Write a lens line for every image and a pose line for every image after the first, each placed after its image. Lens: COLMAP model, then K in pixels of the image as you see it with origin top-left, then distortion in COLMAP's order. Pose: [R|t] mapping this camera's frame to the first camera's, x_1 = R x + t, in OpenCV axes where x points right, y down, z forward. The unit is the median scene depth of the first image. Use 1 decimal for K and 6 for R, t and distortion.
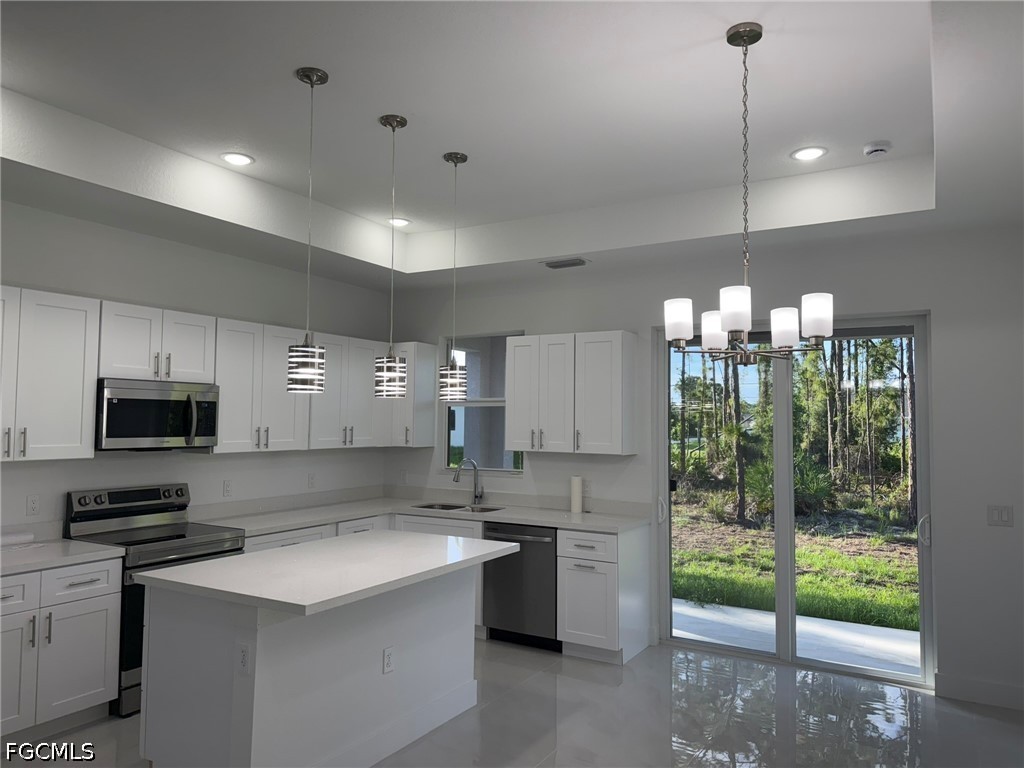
lens RADIAL K [[711.2, 0, 538.4], [0, 711.2, 384.1], [0, 0, 1]] dist [0.063445, -0.079584]
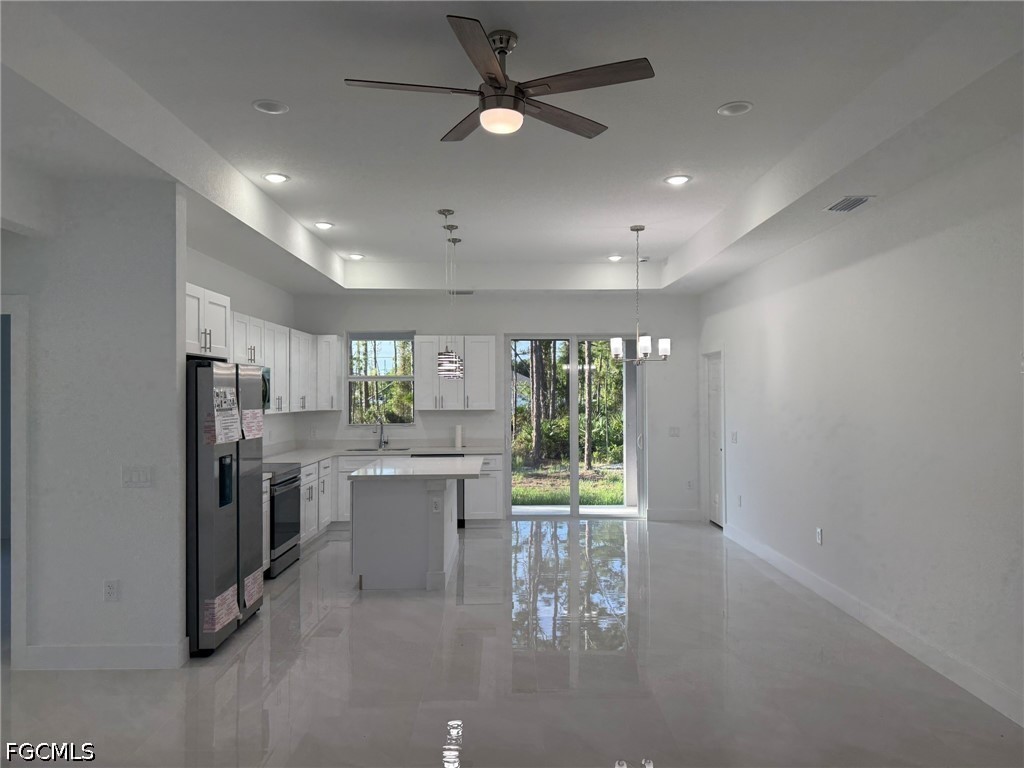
lens RADIAL K [[711.2, 0, 523.0], [0, 711.2, 384.2], [0, 0, 1]] dist [0.063445, -0.079584]
pose [[0.850373, -0.004694, 0.526159, -0.695116], [-0.015984, 0.999268, 0.034748, -0.021185], [-0.525937, -0.037959, 0.849676, -0.455084]]
